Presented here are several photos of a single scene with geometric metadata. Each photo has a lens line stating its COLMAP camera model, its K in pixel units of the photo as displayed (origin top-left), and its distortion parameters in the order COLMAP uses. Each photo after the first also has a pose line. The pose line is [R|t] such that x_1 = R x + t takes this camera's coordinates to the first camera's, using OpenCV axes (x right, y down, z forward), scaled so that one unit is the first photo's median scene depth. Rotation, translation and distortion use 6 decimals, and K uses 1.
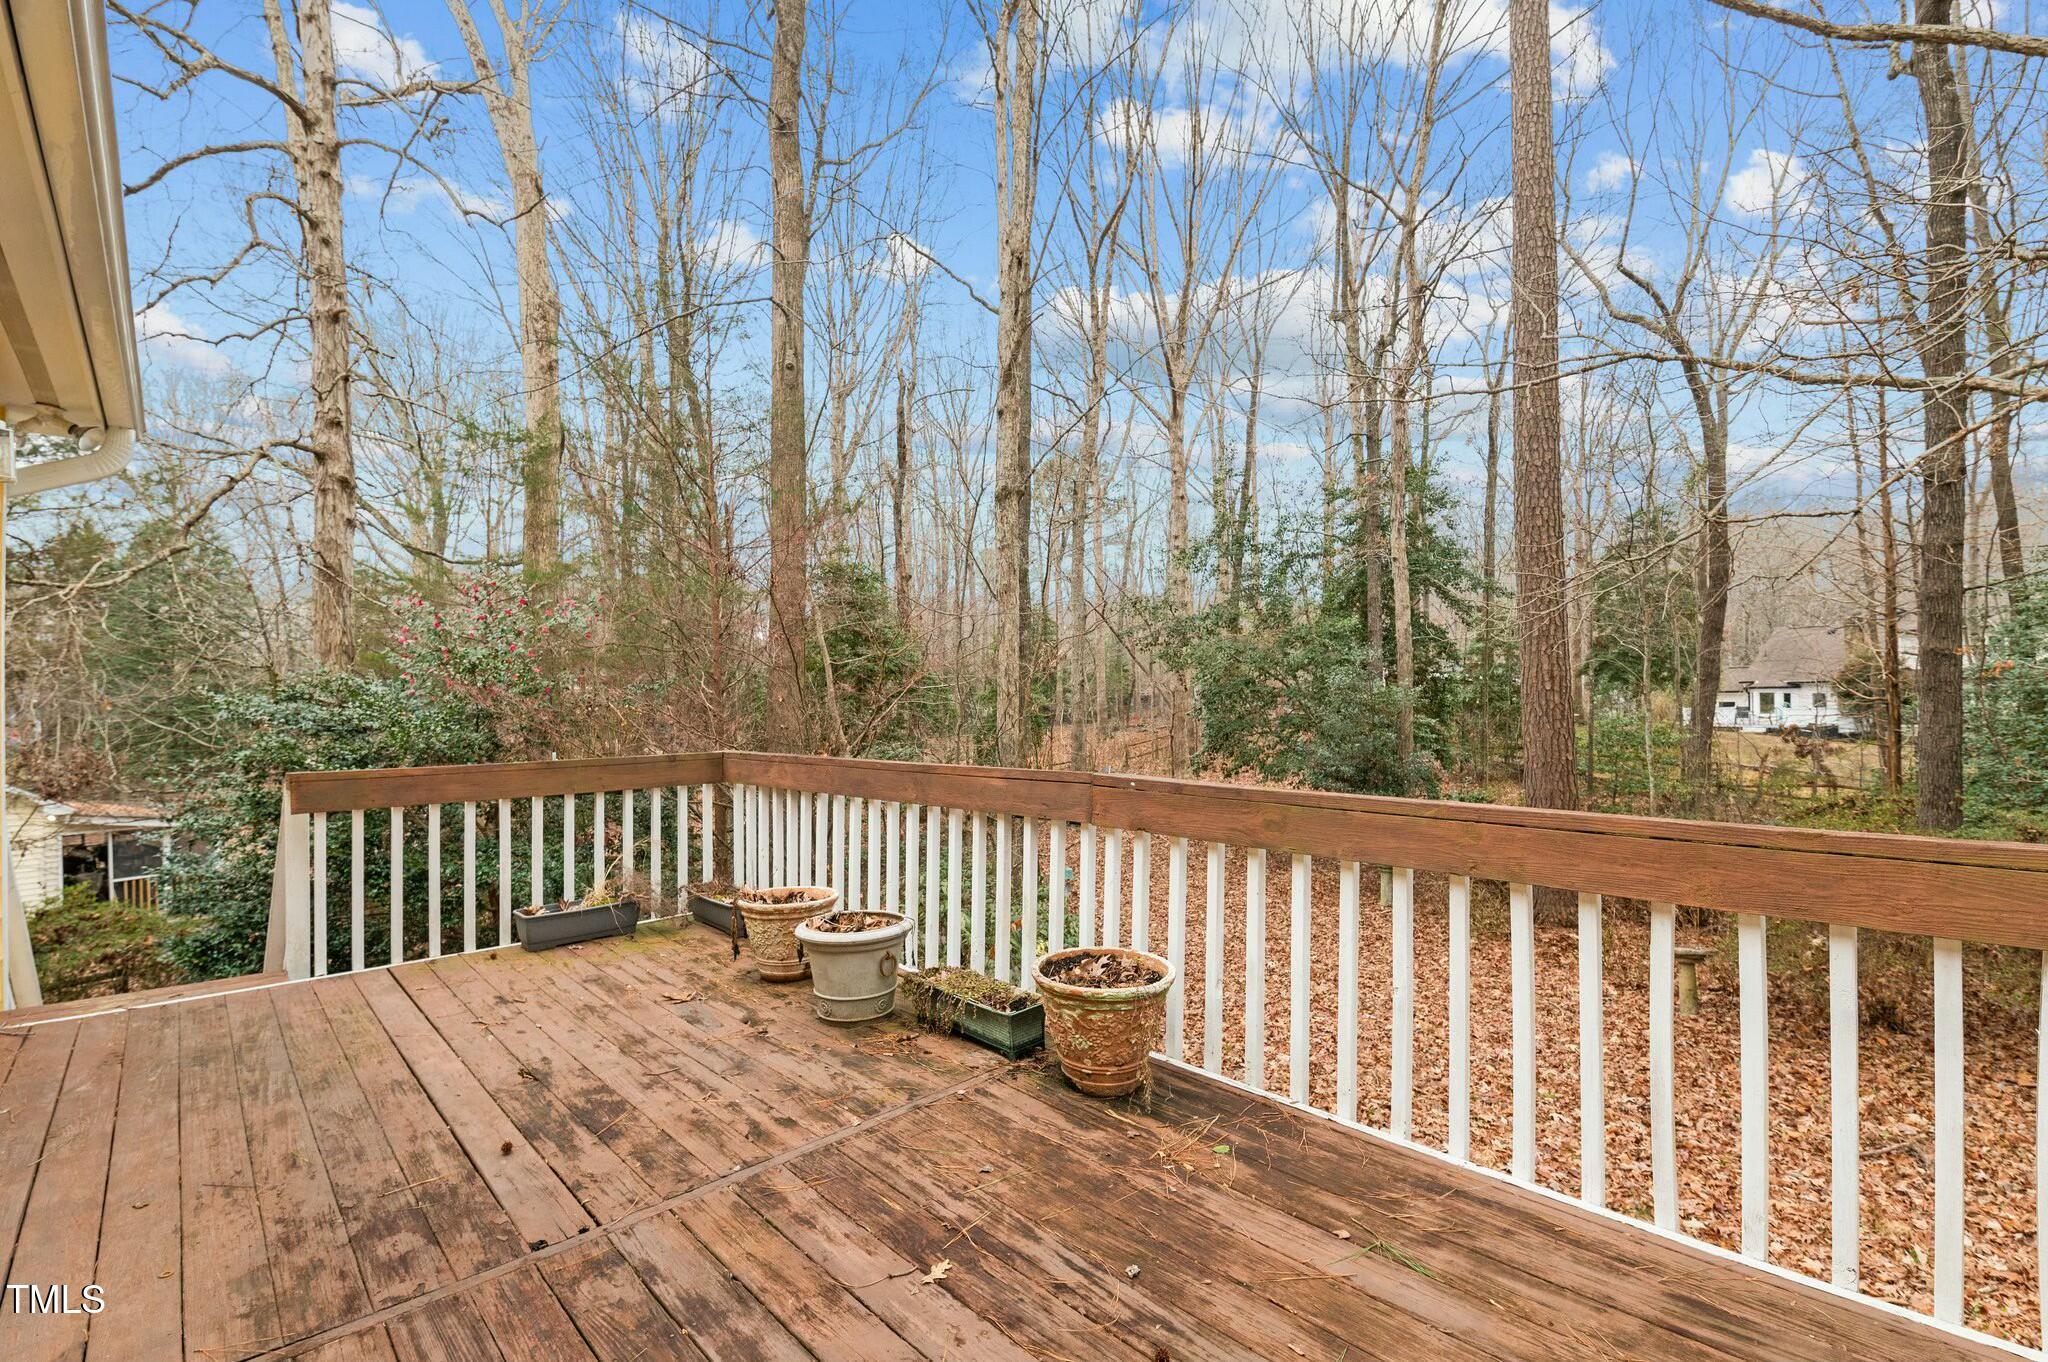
lens RADIAL K [[942.9, 0, 1024.0], [0, 942.9, 681.0], [0, 0, 1]] dist [-0.000699, -0.012213]
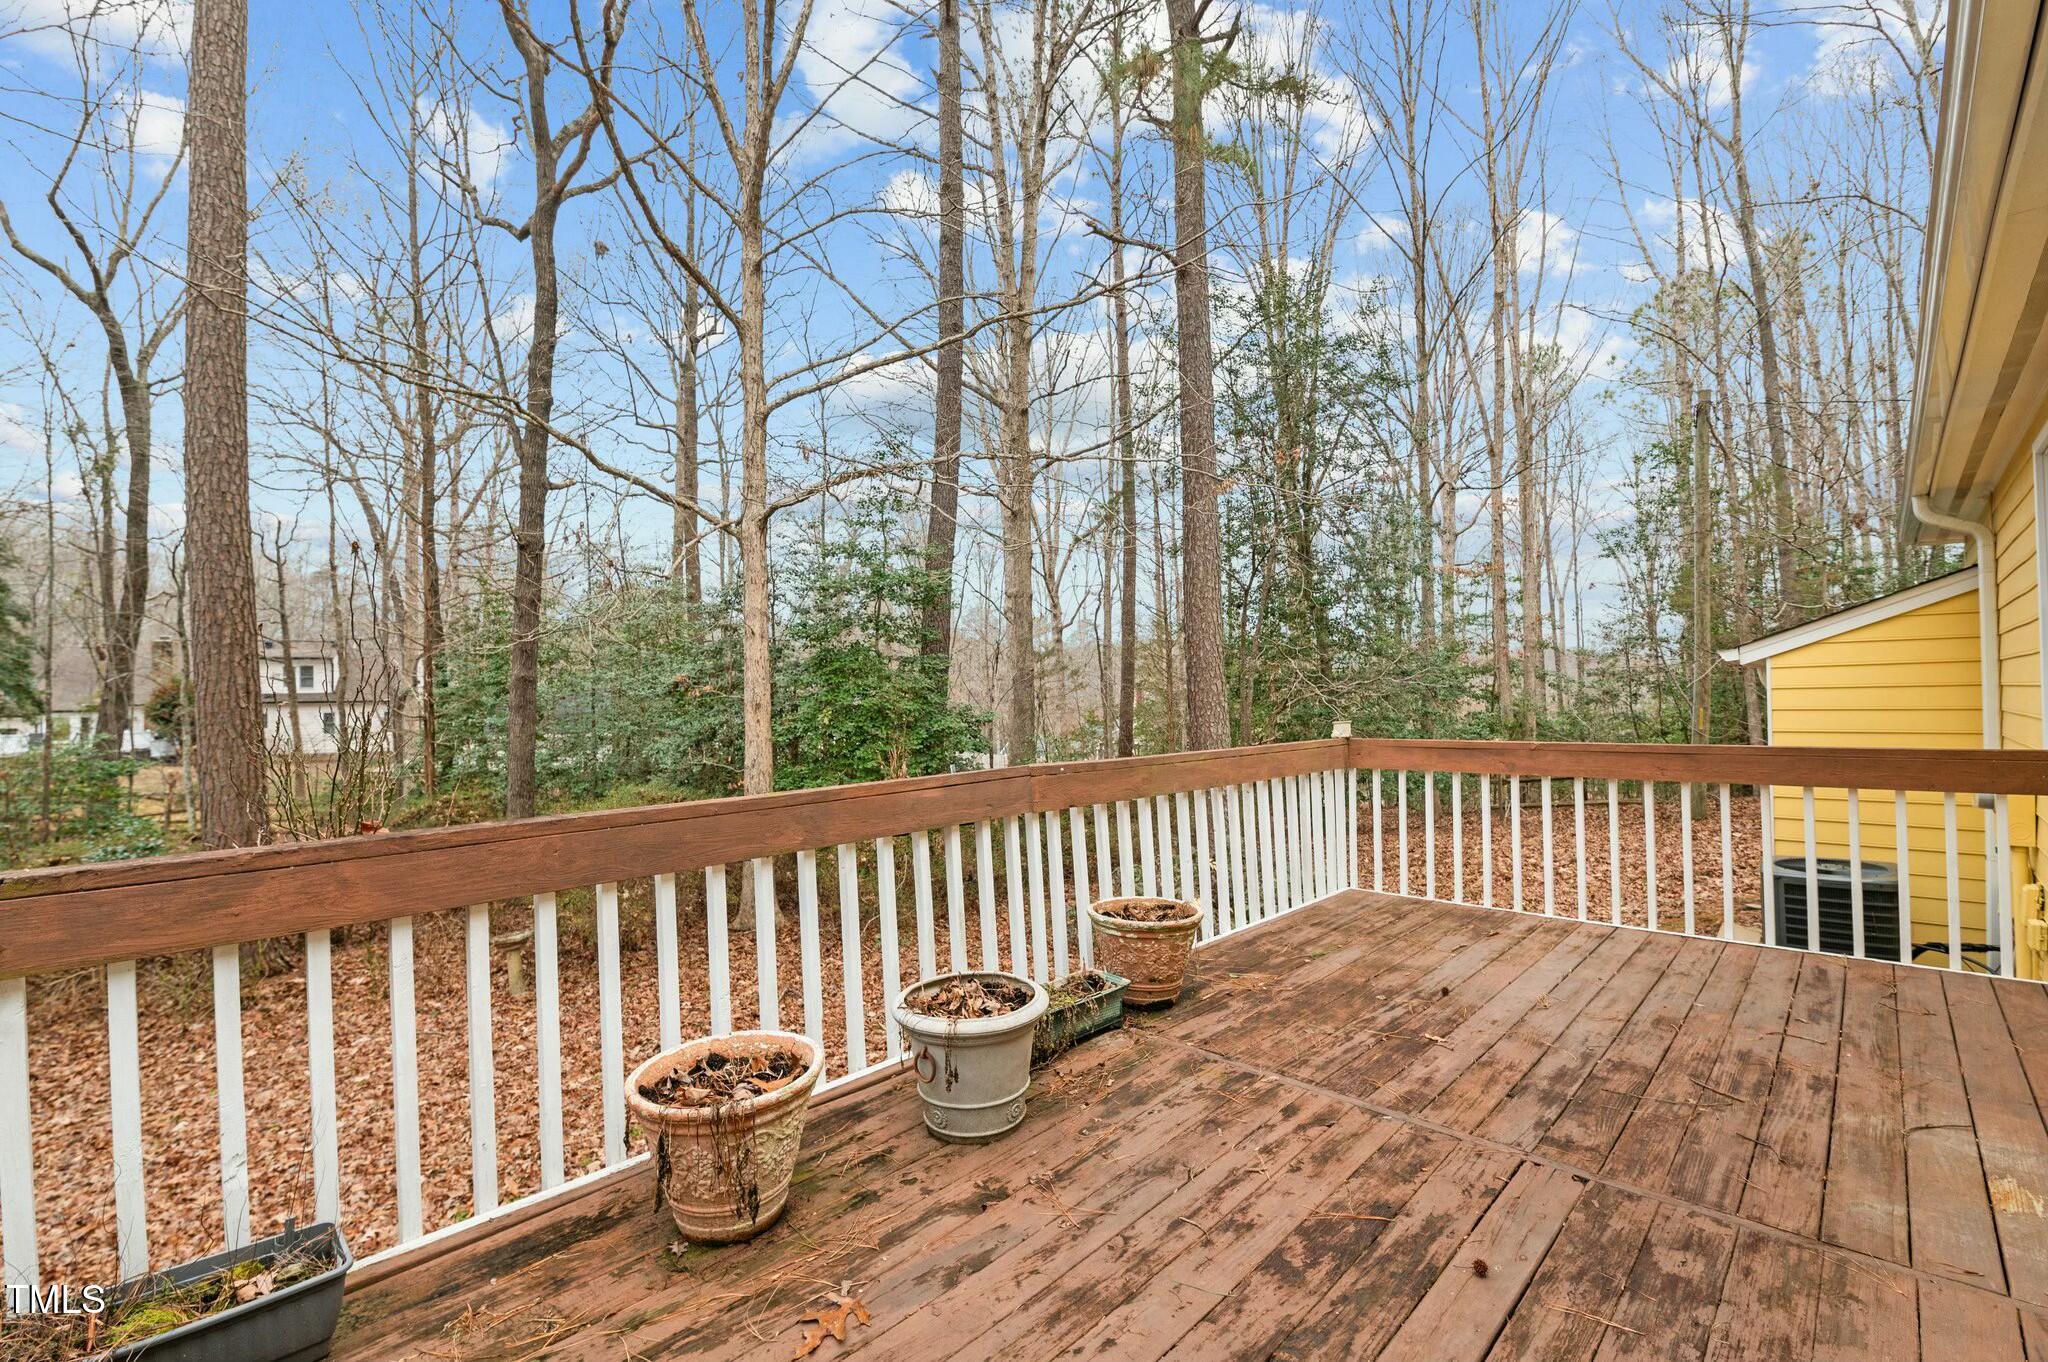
lens RADIAL K [[883.9, 0, 1023.4], [0, 883.9, 684.5], [0, 0, 1]] dist [-0.000253, -0.010086]
pose [[-0.060789, 0.024796, 0.997843, -1.153685], [-0.000657, 0.999690, -0.024882, 0.031651], [-0.998150, -0.002168, -0.060753, 1.298096]]
